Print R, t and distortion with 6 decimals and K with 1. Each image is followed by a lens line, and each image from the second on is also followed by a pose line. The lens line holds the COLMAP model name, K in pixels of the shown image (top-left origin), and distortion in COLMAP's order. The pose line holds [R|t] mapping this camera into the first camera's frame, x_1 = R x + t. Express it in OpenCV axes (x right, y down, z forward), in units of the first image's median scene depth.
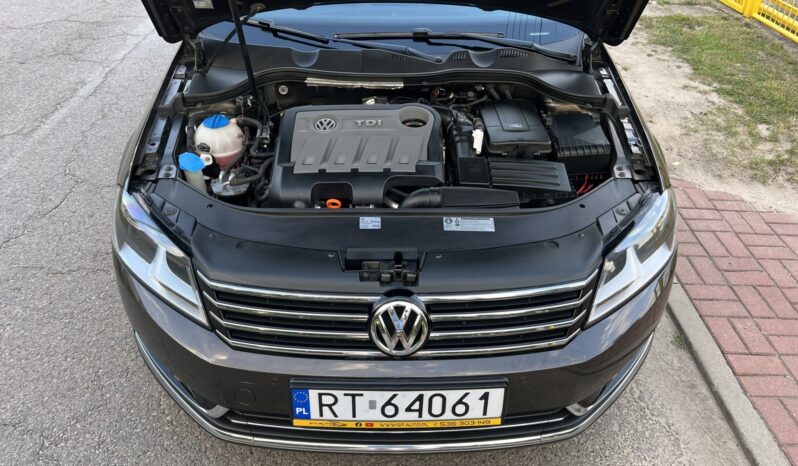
lens RADIAL K [[620.8, 0, 395.3], [0, 620.8, 237.2], [0, 0, 1]] dist [0.059390, -0.069129]
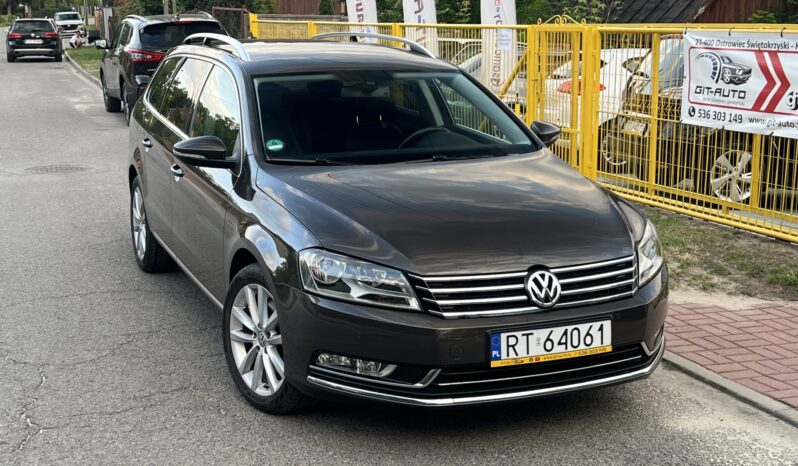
lens RADIAL K [[1060.9, 0, 378.3], [0, 1060.9, 238.1], [0, 0, 1]] dist [0.072389, 0.000000]
pose [[0.931520, -0.083430, 0.353991, -1.278804], [0.213322, 0.913655, -0.346017, 0.839896], [-0.294558, 0.397836, 0.868886, -1.219053]]
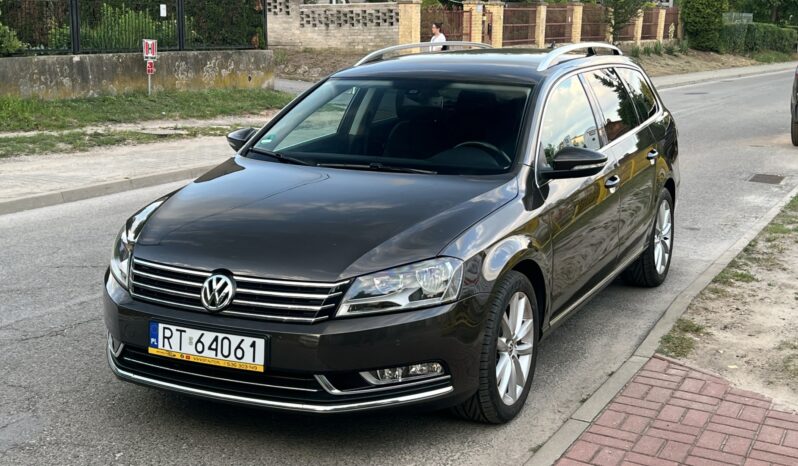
lens RADIAL K [[1082.3, 0, 394.0], [0, 1082.3, 230.9], [0, 0, 1]] dist [0.100391, 0.000000]
pose [[0.892861, 0.084565, -0.442320, 1.557604], [-0.257506, 0.901662, -0.347414, 0.817310], [0.369444, 0.424093, 0.826835, -1.136700]]
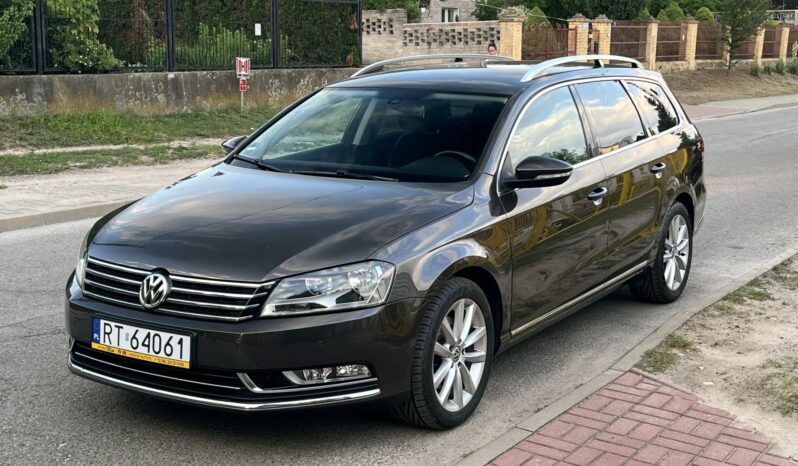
lens RADIAL K [[1082.3, 0, 401.0], [0, 1082.3, 231.6], [0, 0, 1]] dist [0.100391, 0.000000]
pose [[0.837794, 0.092308, -0.538127, 1.997523], [-0.311337, 0.890430, -0.331970, 0.726756], [0.448521, 0.445661, 0.774735, -0.951000]]
